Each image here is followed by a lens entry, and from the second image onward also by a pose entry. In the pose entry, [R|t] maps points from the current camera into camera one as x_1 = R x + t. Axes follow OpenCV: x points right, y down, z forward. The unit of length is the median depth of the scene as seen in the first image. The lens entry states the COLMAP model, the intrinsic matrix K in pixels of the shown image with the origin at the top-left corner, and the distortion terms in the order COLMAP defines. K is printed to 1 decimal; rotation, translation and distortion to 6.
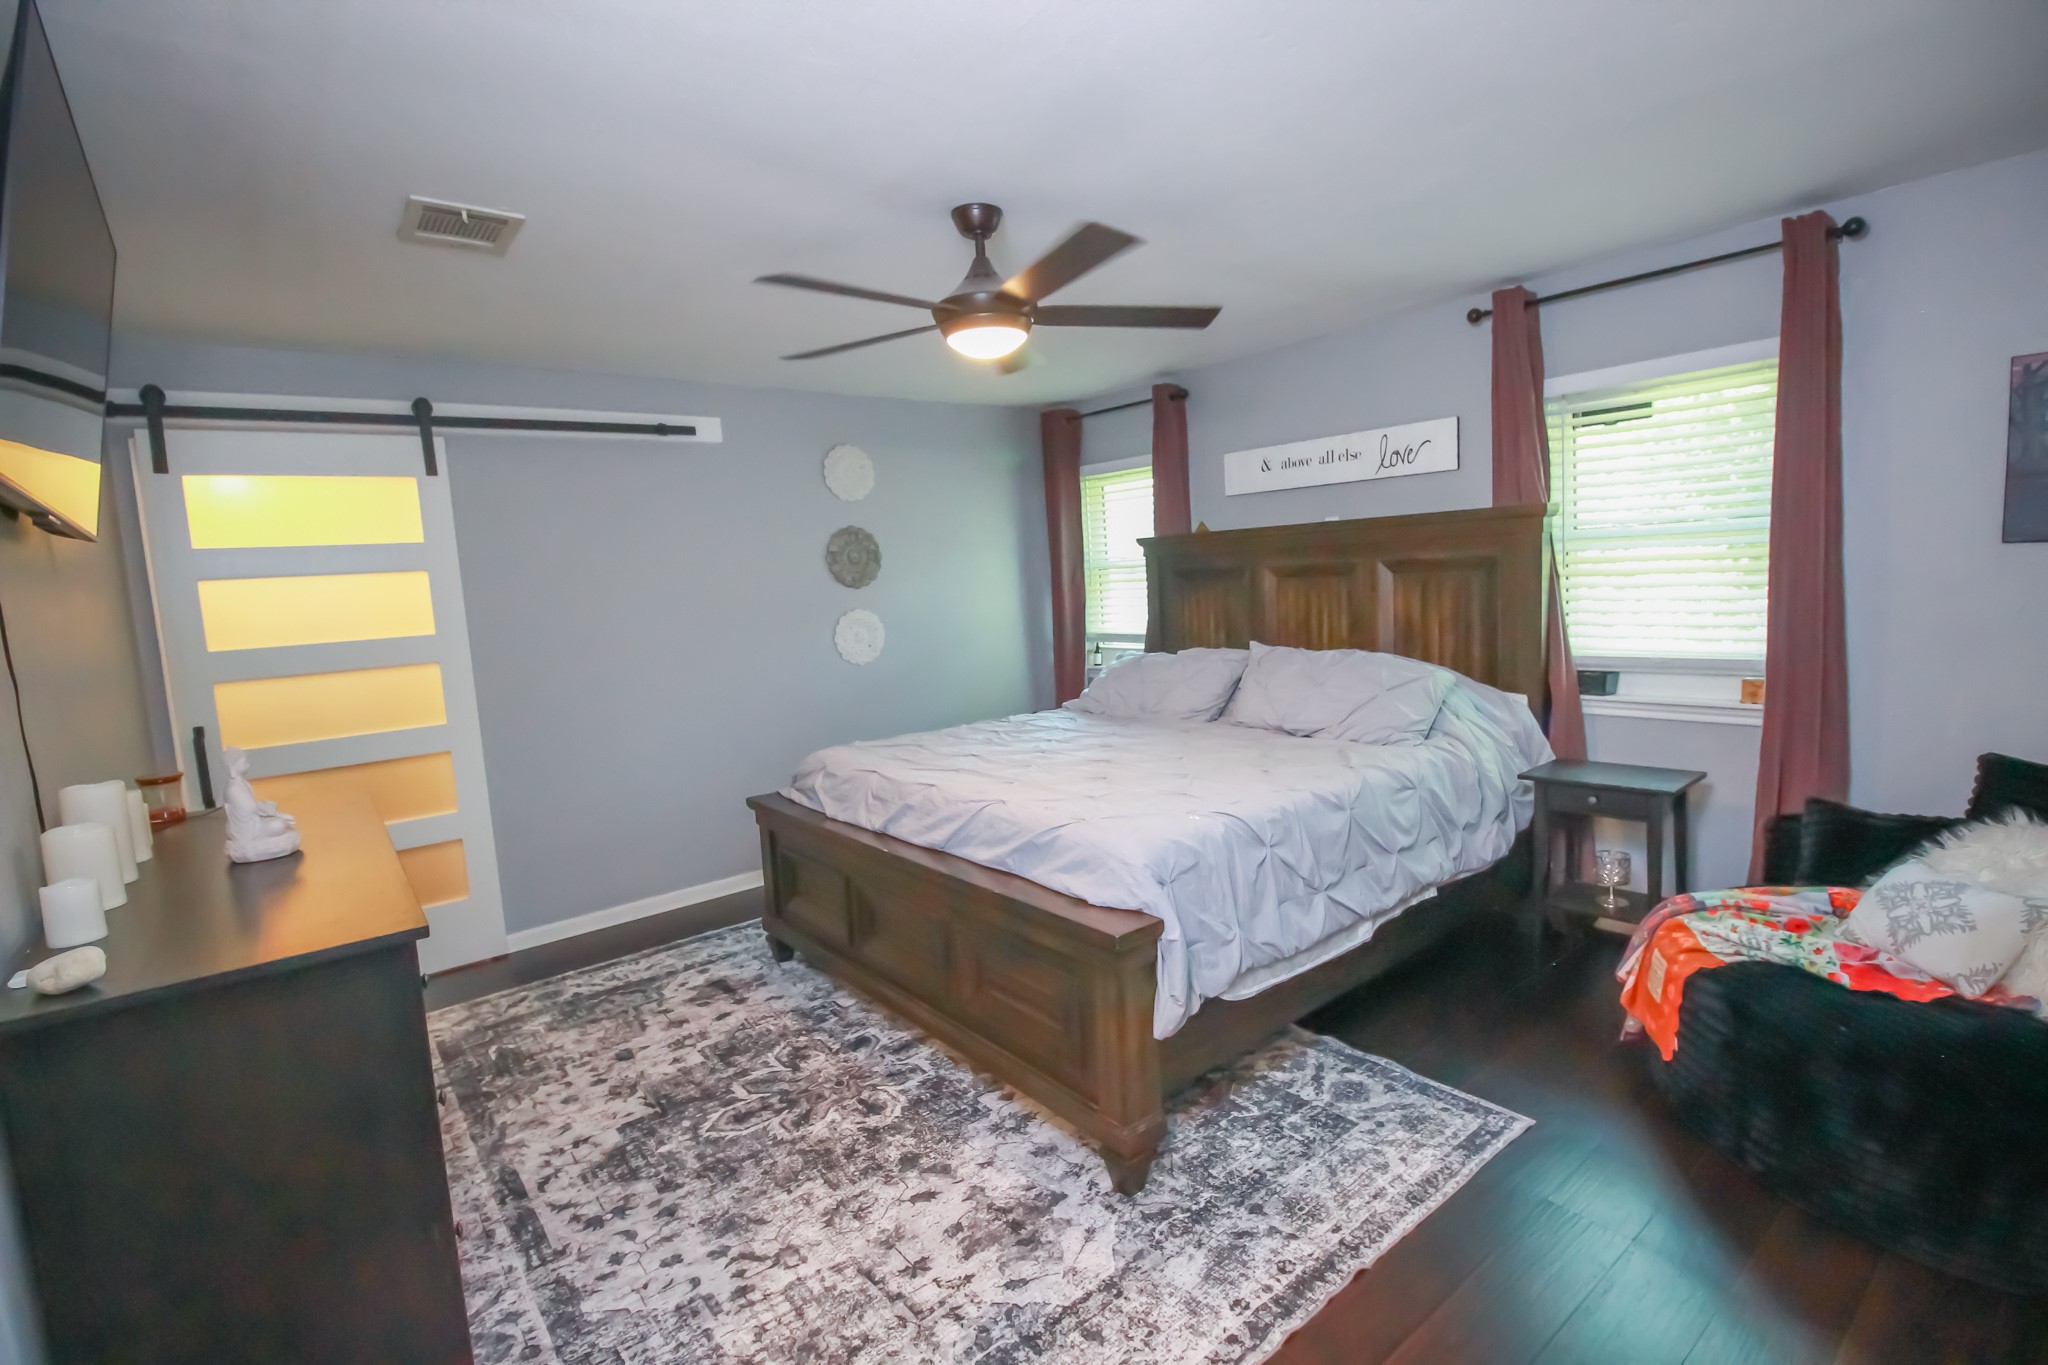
lens RADIAL K [[941.6, 0, 1042.2], [0, 941.6, 681.5], [0, 0, 1]] dist [-0.003620, -0.008247]
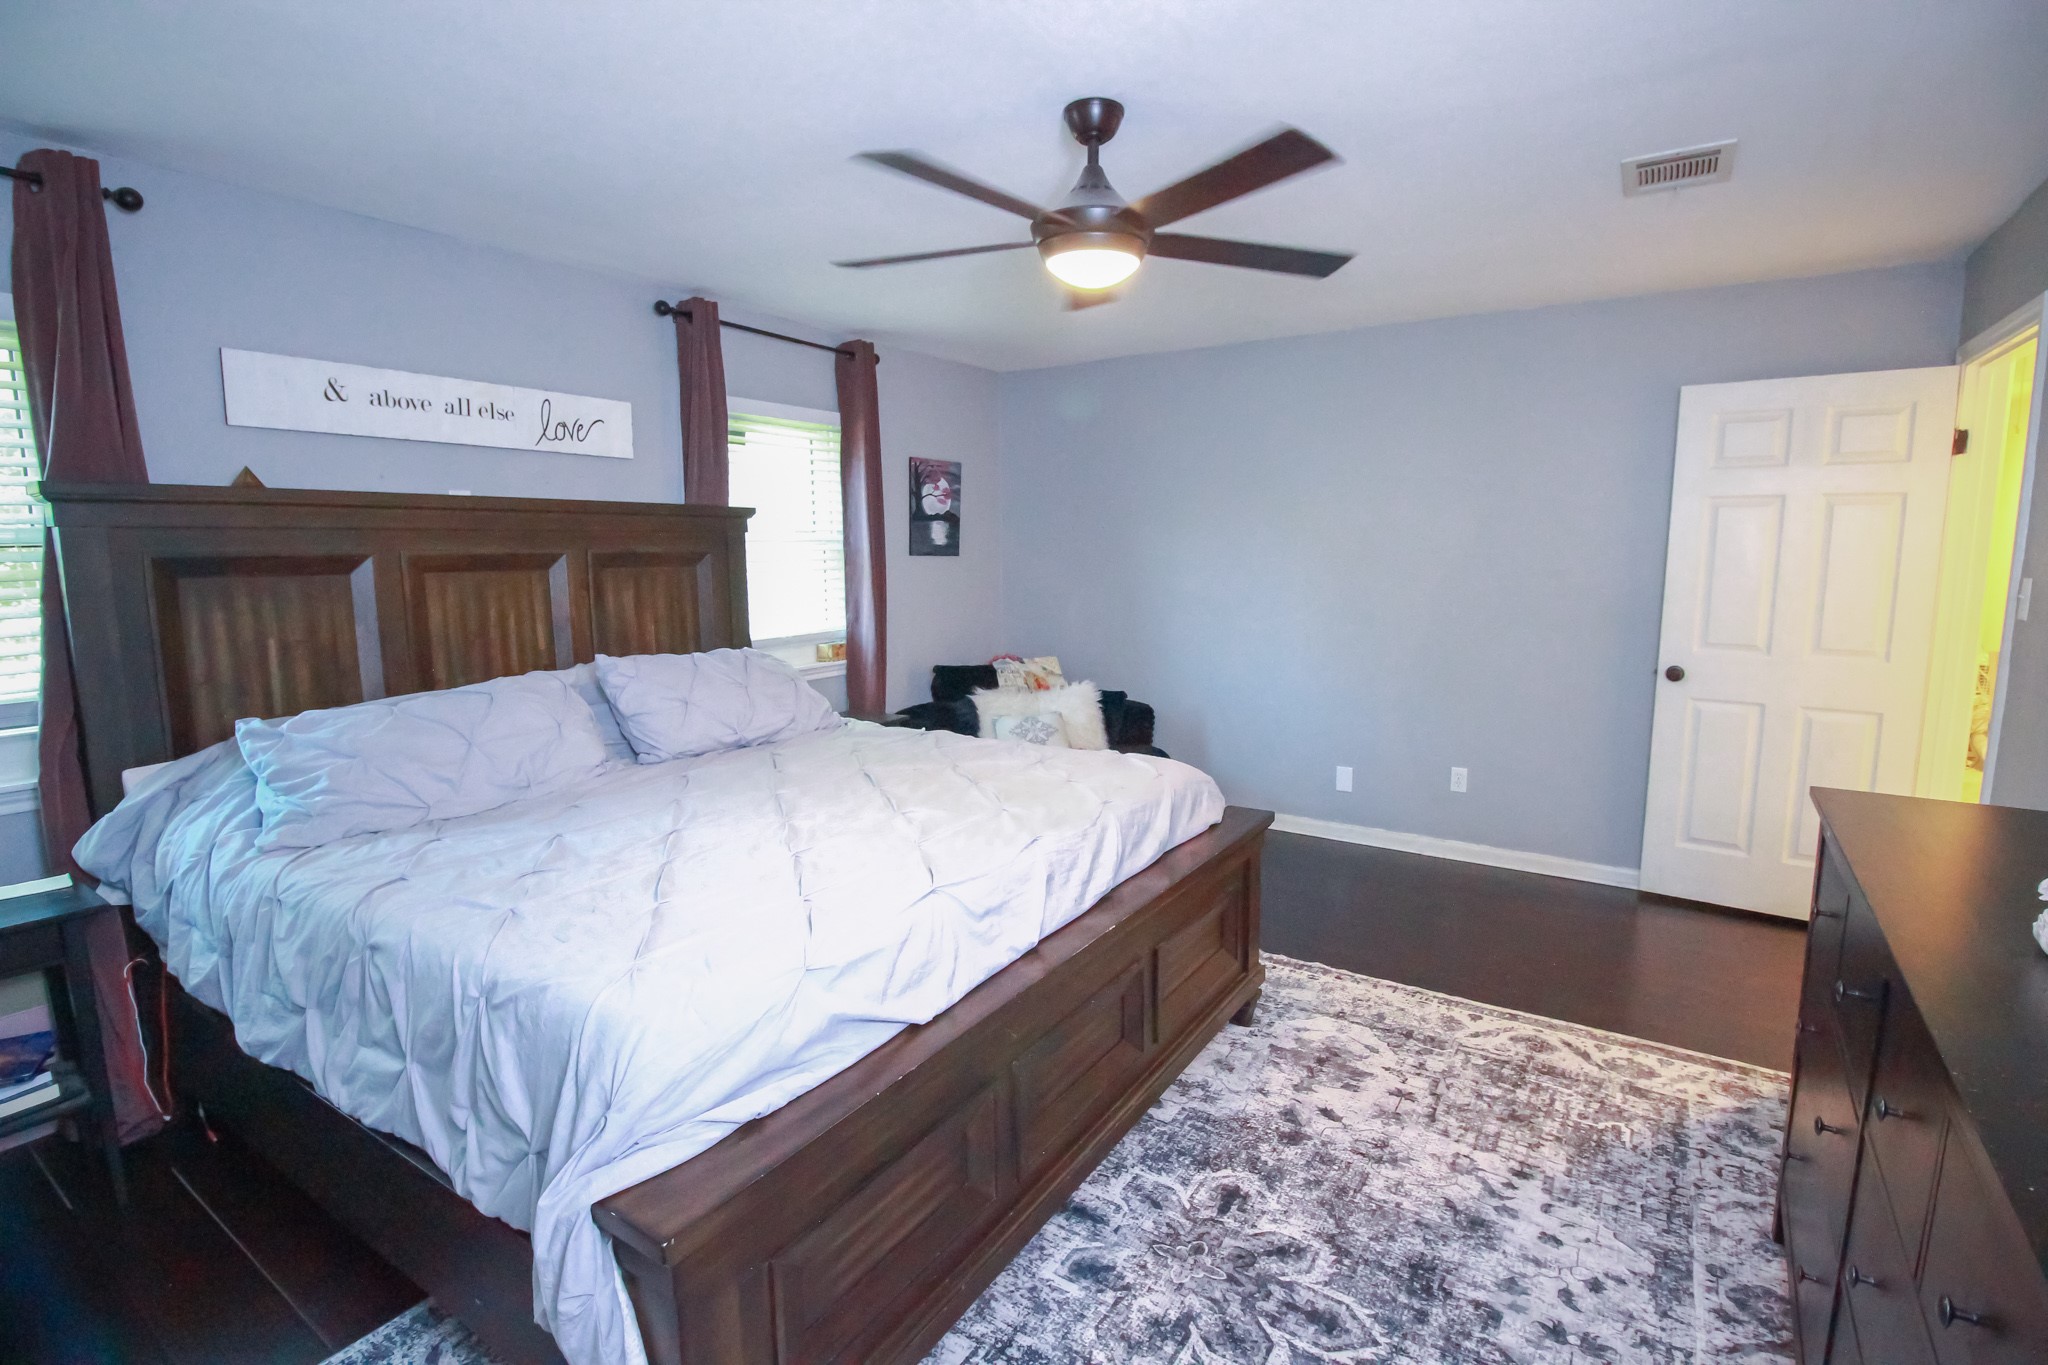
lens RADIAL K [[941.6, 0, 1043.8], [0, 941.6, 675.5], [0, 0, 1]] dist [-0.003620, -0.008247]
pose [[-0.302294, -0.082197, 0.949664, -0.986585], [0.123839, 0.984445, 0.124627, -0.126223], [-0.945136, 0.155280, -0.287412, 1.497463]]
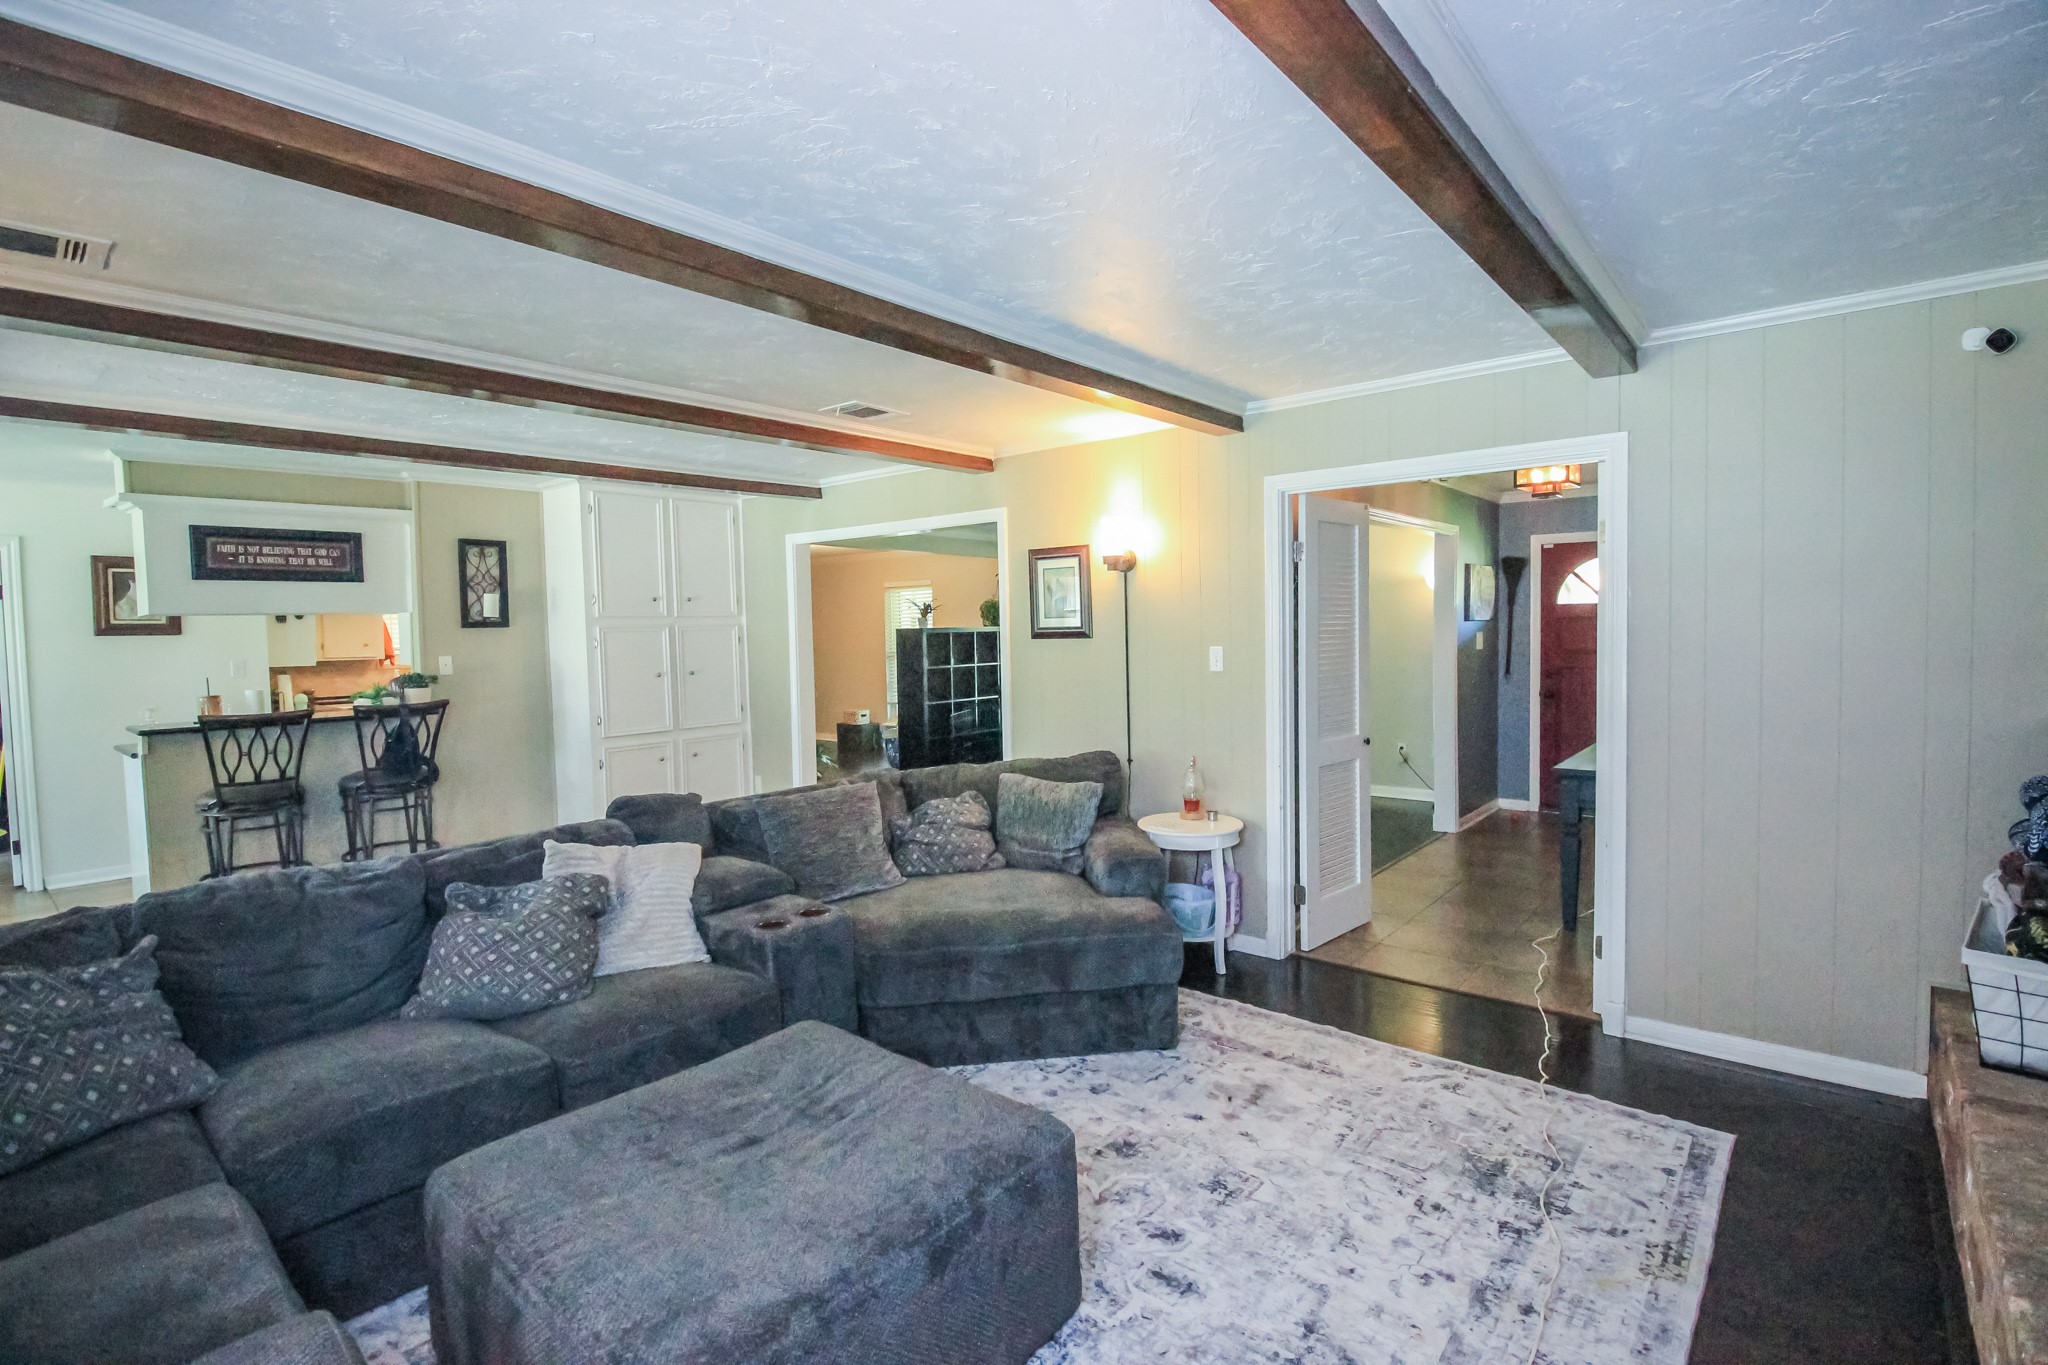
lens RADIAL K [[941.6, 0, 1052.1], [0, 941.6, 663.7], [0, 0, 1]] dist [-0.003620, -0.008247]
pose [[0.187097, 0.090836, -0.978133, 0.643742], [-0.098786, 0.992408, 0.073266, -0.162777], [0.977362, 0.082918, 0.194650, 0.936405]]
